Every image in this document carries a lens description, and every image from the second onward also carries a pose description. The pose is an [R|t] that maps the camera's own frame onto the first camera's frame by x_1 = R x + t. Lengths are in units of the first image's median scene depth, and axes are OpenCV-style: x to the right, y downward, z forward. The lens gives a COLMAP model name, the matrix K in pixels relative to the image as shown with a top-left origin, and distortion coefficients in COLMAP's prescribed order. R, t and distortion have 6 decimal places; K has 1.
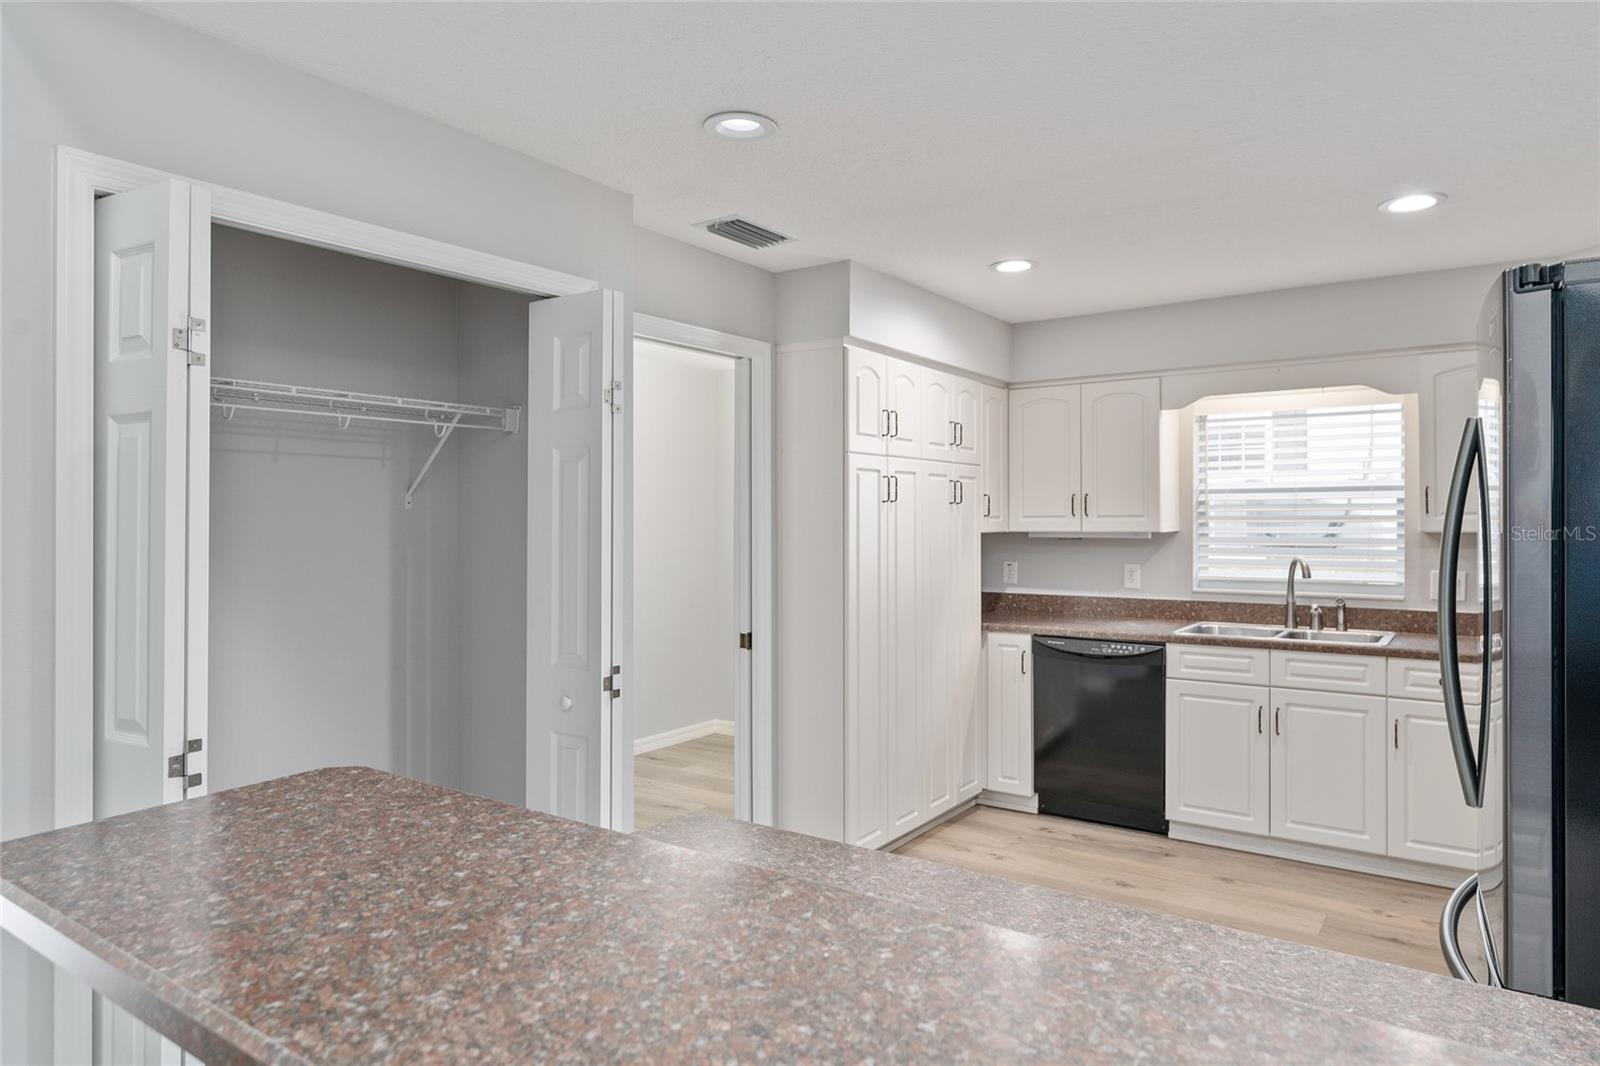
lens RADIAL K [[990.1, 0, 798.4], [0, 990.1, 521.7], [0, 0, 1]] dist [-0.004080, 0.000229]
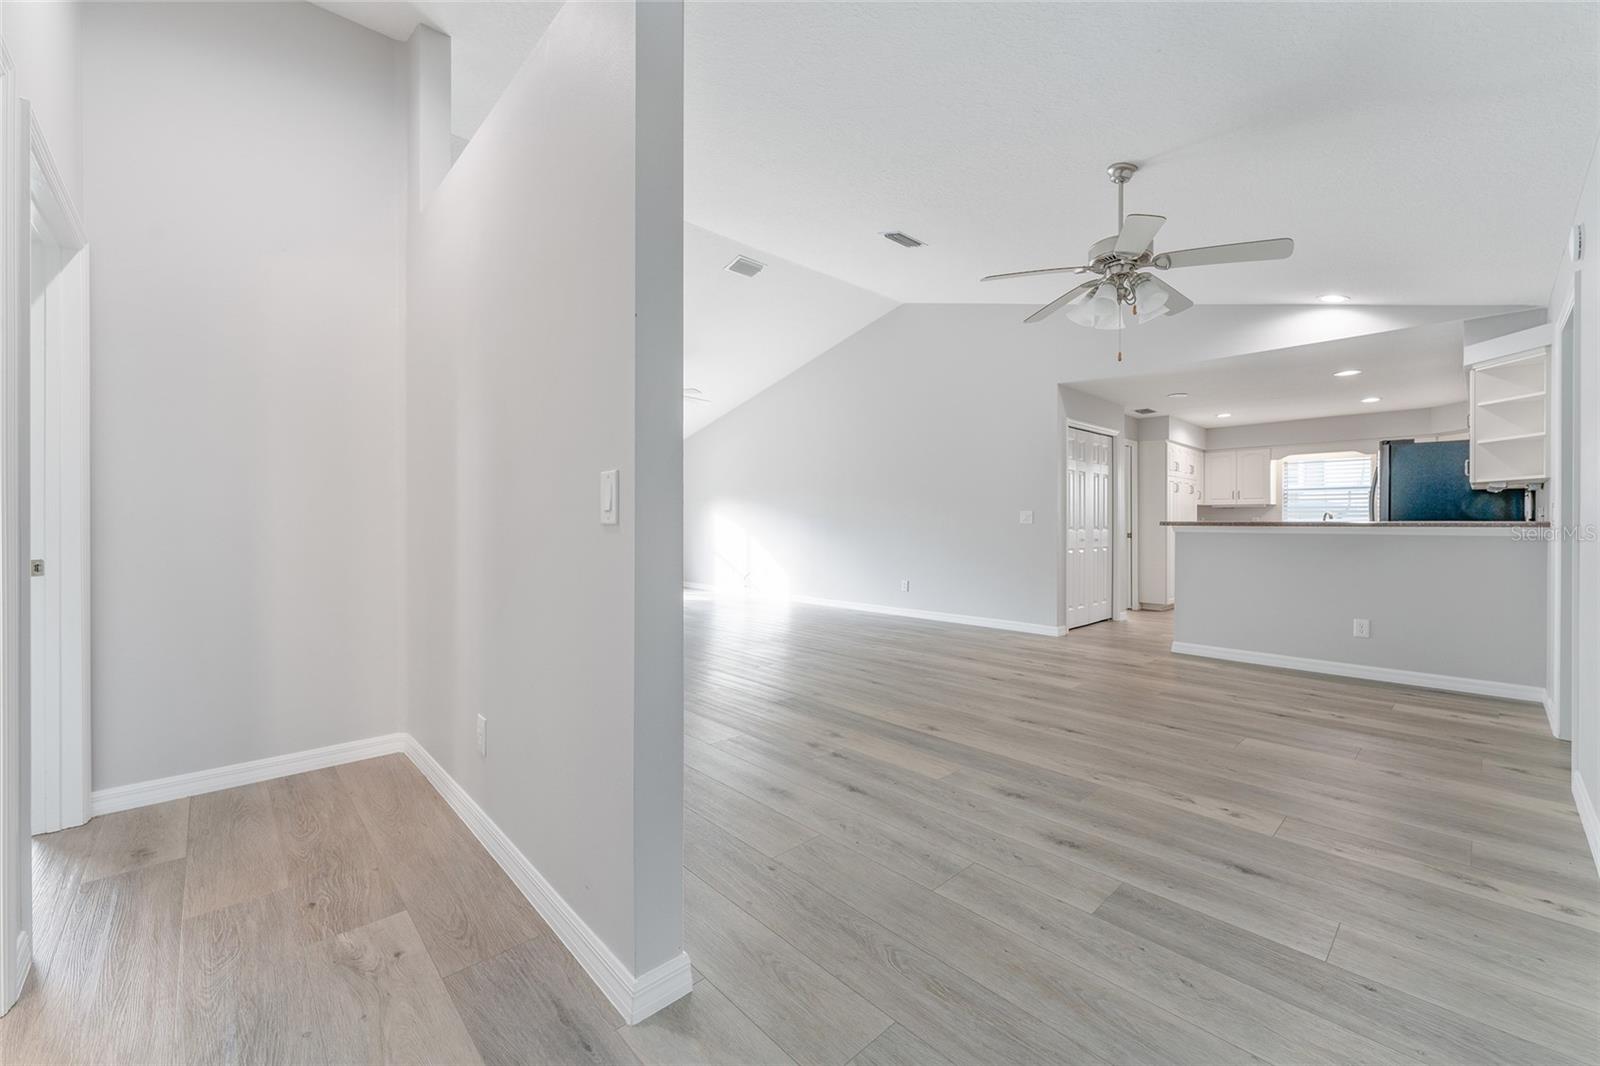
lens RADIAL K [[631.3, 0, 803.9], [0, 631.3, 524.2], [0, 0, 1]] dist [0.002621, -0.000874]
pose [[0.979647, 0.007647, -0.200584, -0.593855], [-0.008294, 0.999963, -0.002386, 0.086805], [0.200558, 0.004001, 0.979674, -1.060653]]
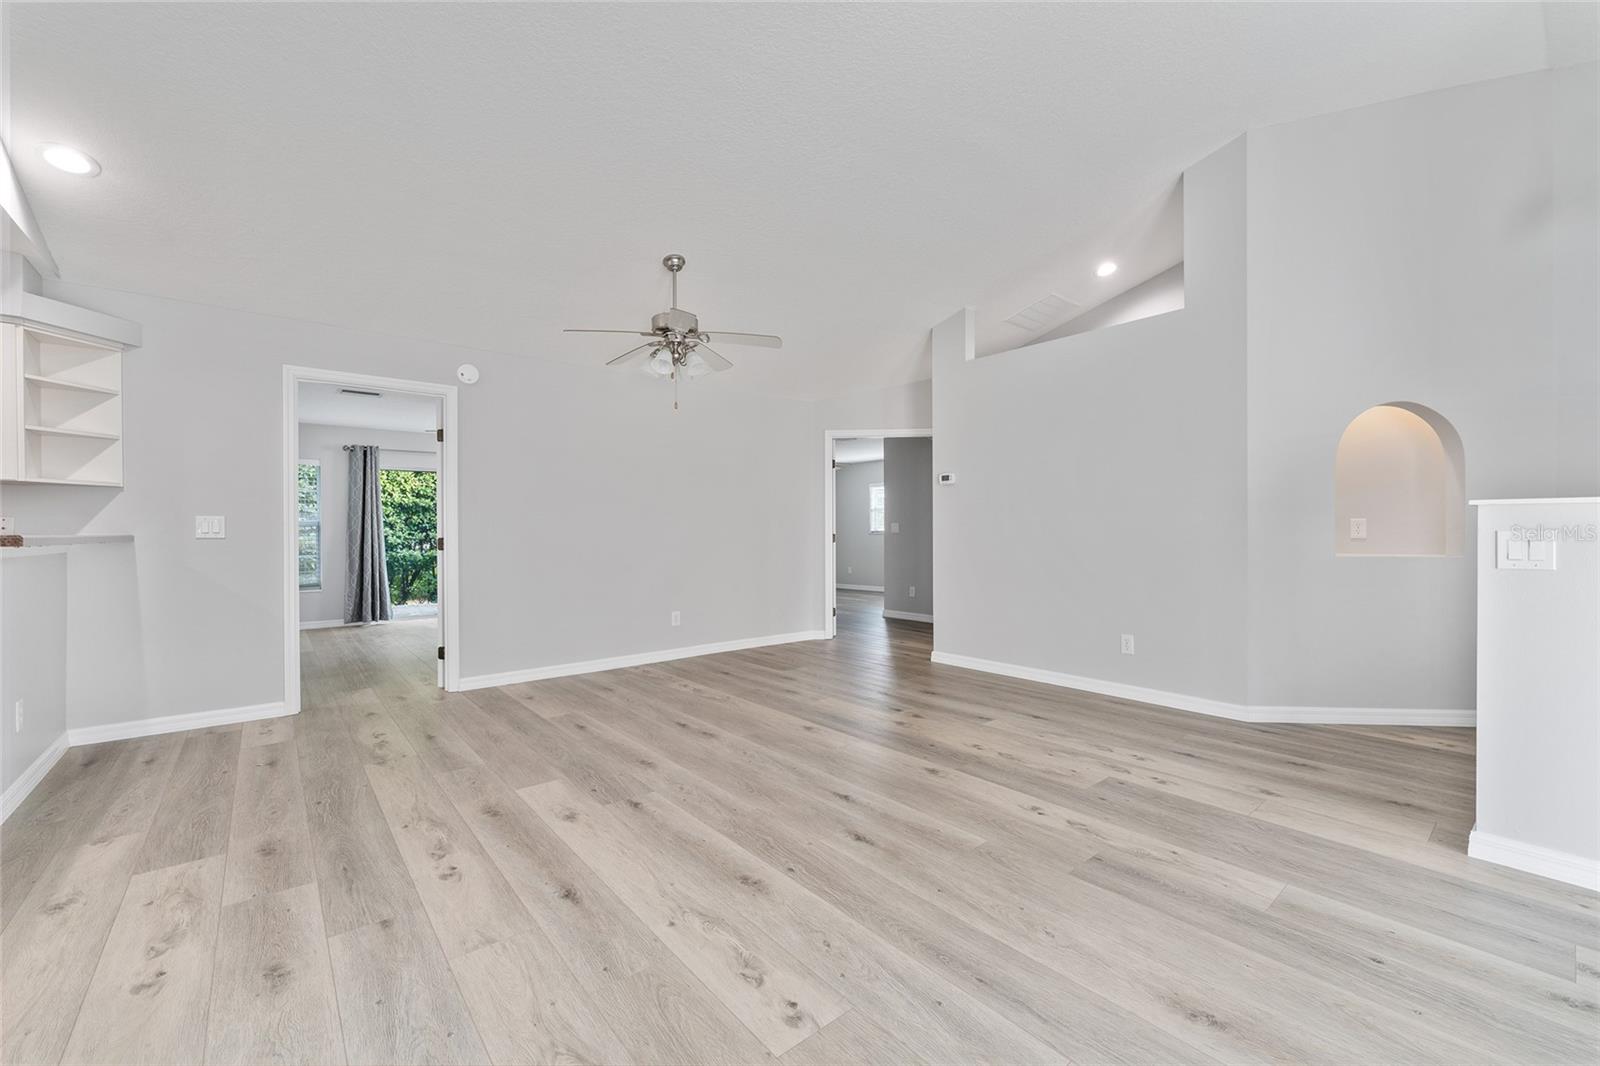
lens RADIAL K [[631.3, 0, 795.7], [0, 631.3, 533.4], [0, 0, 1]] dist [0.002621, -0.000874]
pose [[-0.964981, 0.009593, 0.262145, -0.781692], [0.012136, 0.999894, 0.008081, 0.075218], [-0.262039, 0.010980, -0.964995, 0.425149]]
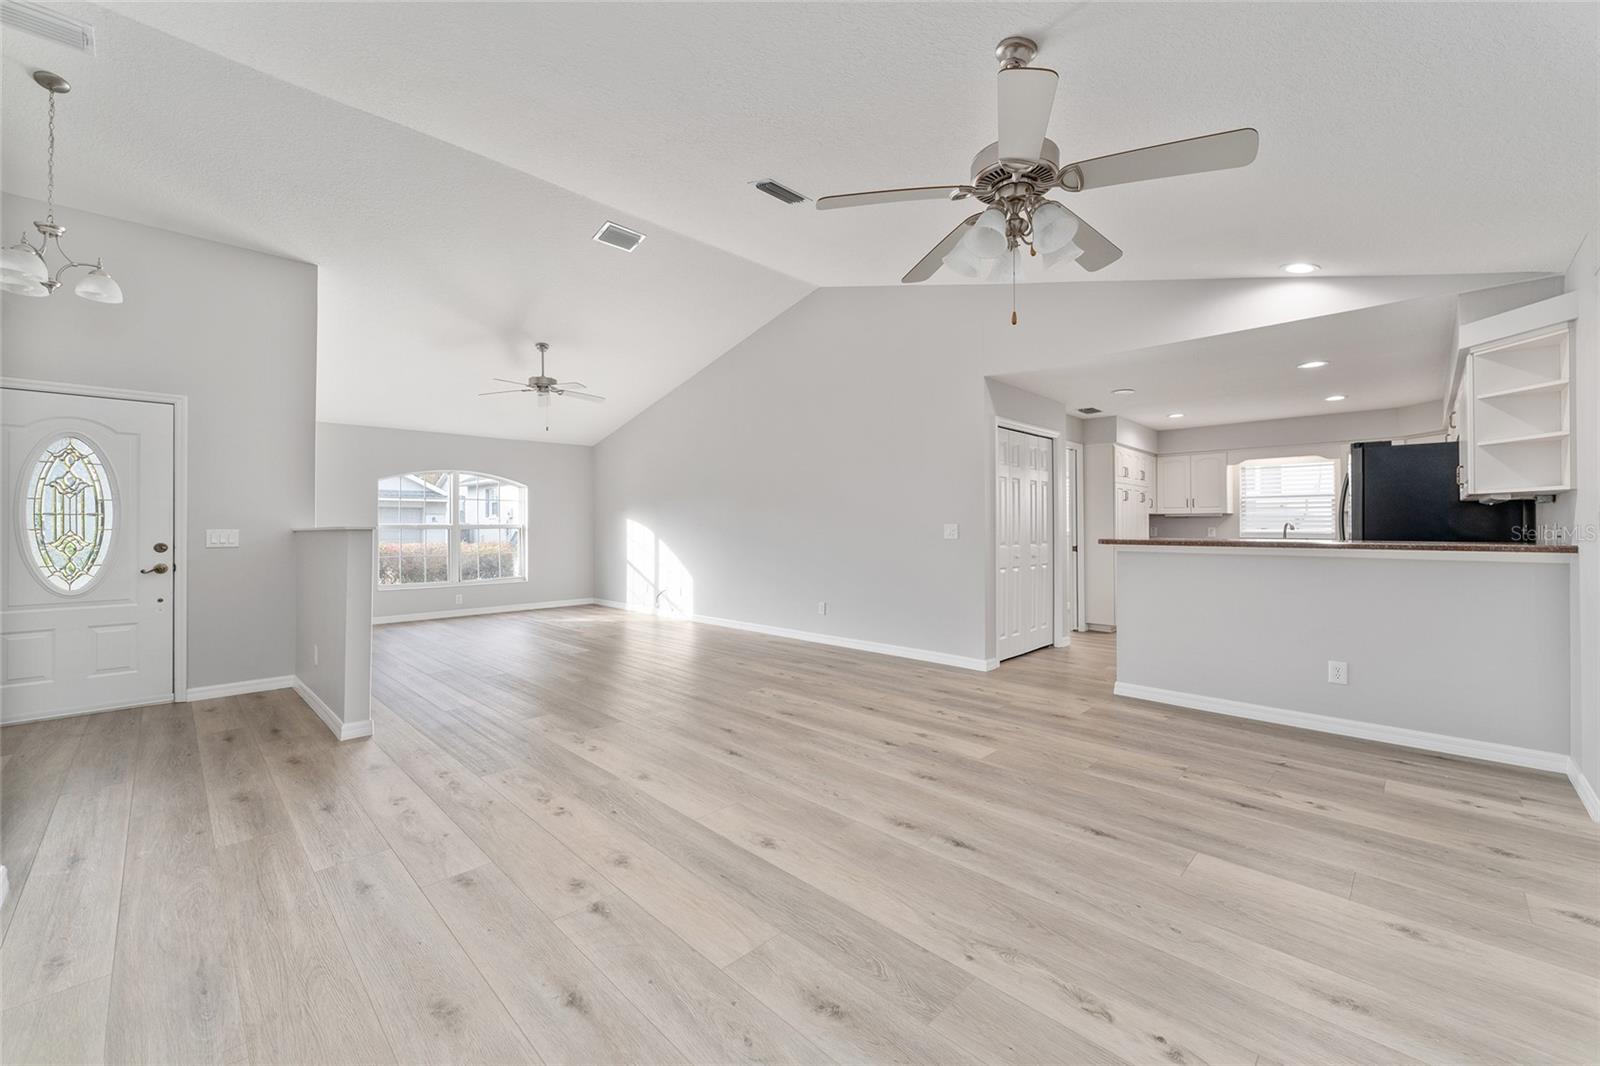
lens RADIAL K [[631.3, 0, 795.4], [0, 631.3, 523.7], [0, 0, 1]] dist [0.002621, -0.000874]
pose [[0.986349, 0.002944, -0.164642, -0.486182], [-0.004709, 0.999936, -0.010332, 0.062626], [0.164601, 0.010967, 0.986299, -0.827508]]
